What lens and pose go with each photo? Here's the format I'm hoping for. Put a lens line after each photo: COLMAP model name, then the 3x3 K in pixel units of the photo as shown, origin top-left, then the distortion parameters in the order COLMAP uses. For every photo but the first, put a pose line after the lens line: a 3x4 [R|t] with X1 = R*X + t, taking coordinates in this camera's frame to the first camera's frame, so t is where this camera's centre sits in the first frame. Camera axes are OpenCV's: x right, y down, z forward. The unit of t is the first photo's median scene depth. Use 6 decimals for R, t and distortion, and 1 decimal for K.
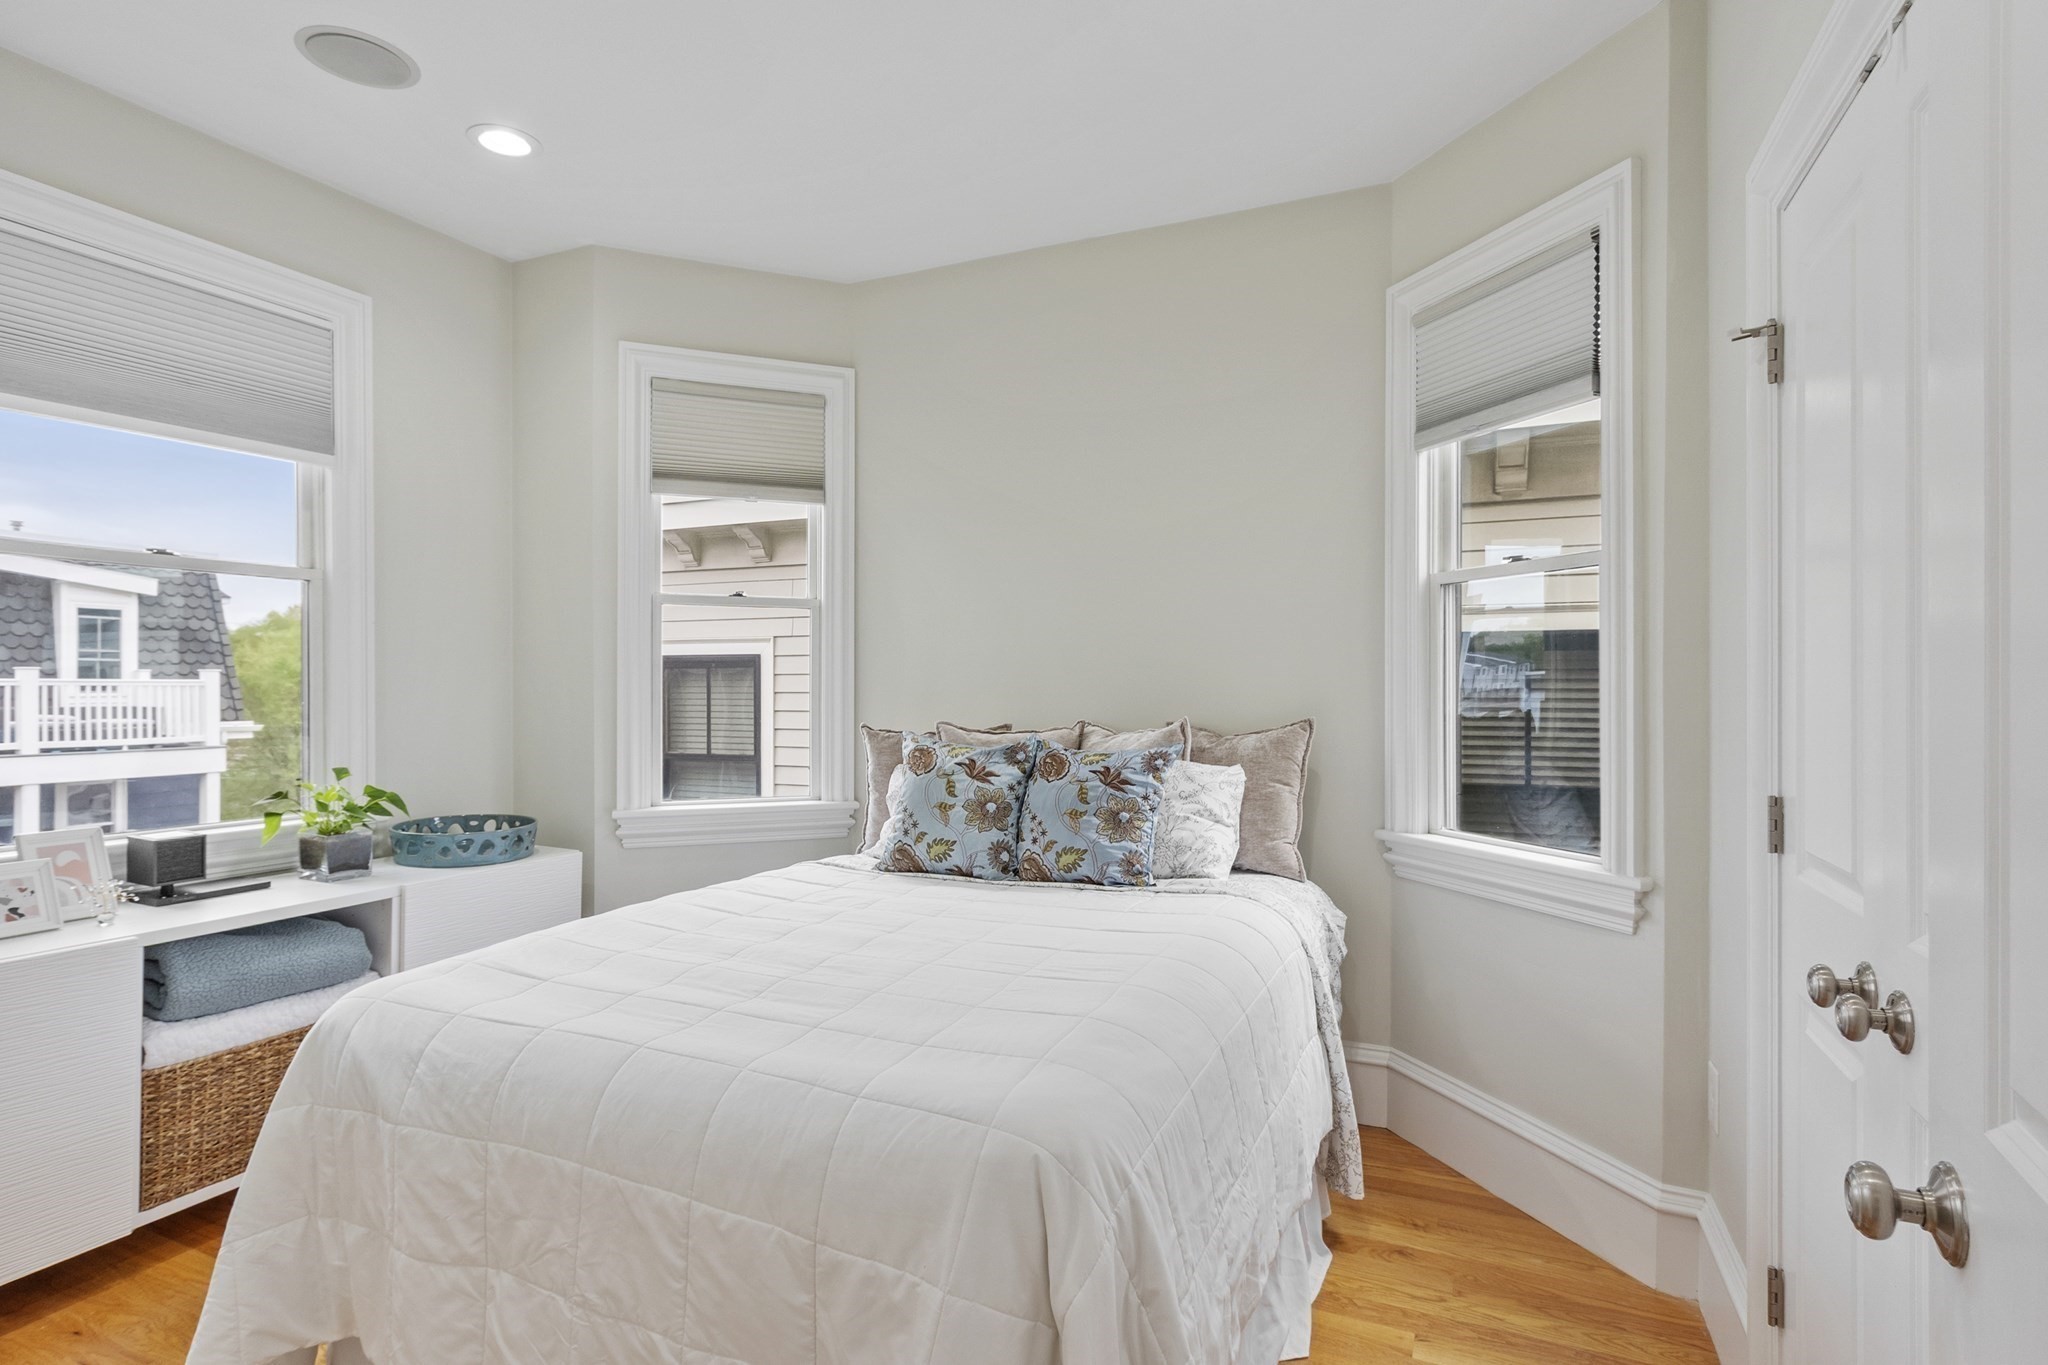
lens RADIAL K [[1068.7, 0, 1013.8], [0, 1068.7, 683.9], [0, 0, 1]] dist [0.000971, -0.000339]
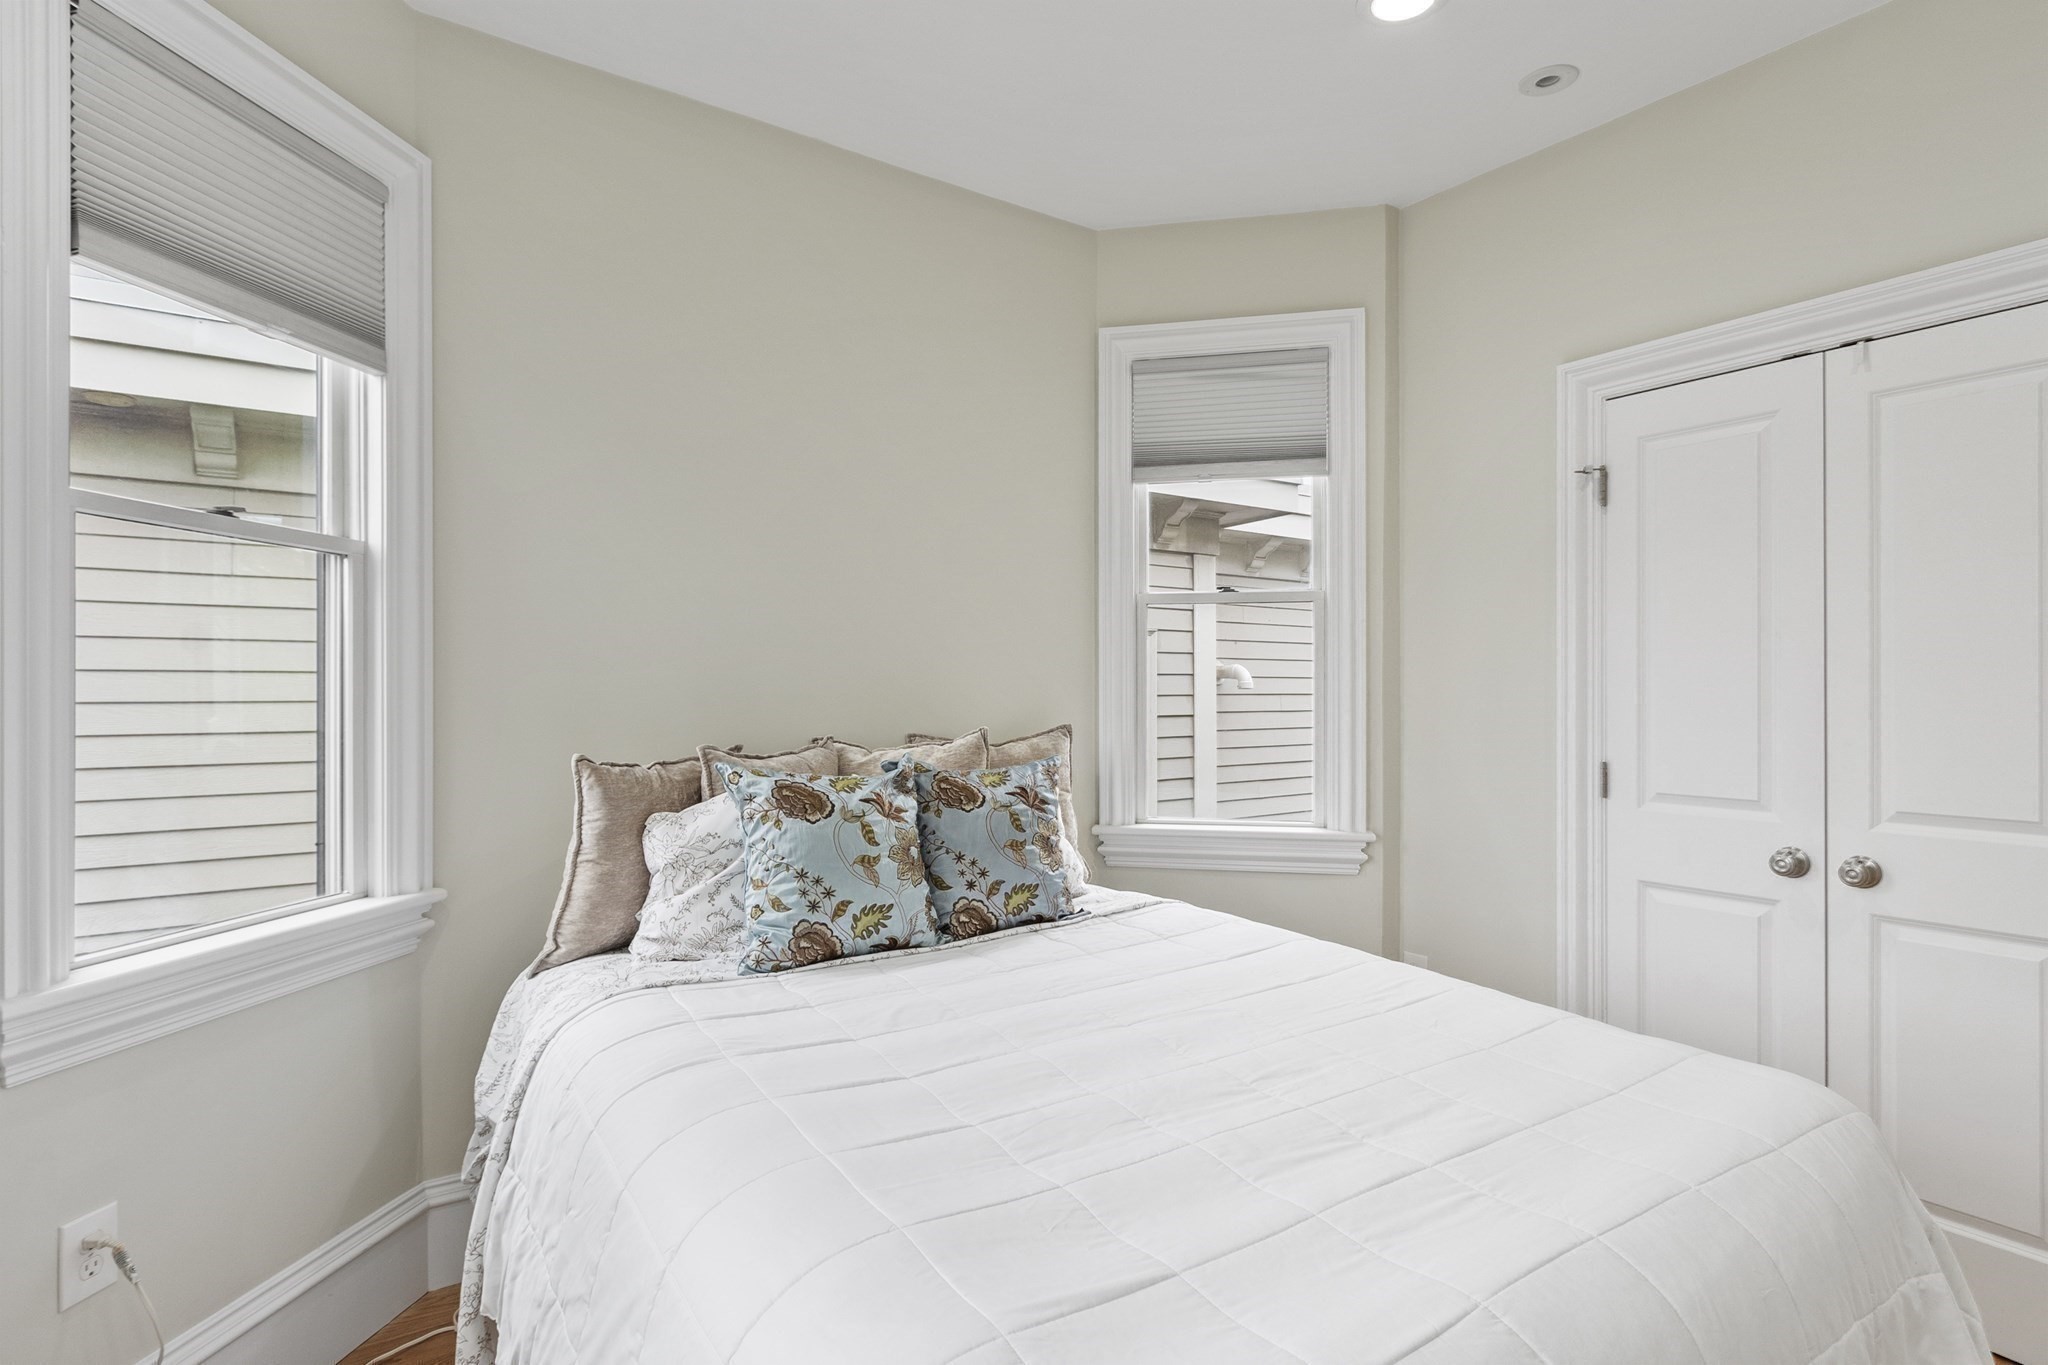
lens RADIAL K [[1017.3, 0, 1019.3], [0, 1017.3, 692.0], [0, 0, 1]] dist [0.001426, -0.000426]
pose [[0.509887, -0.000407, 0.860241, -0.607884], [-0.002003, 0.999997, 0.001661, -0.000949], [-0.860239, -0.002570, 0.509884, 0.560797]]
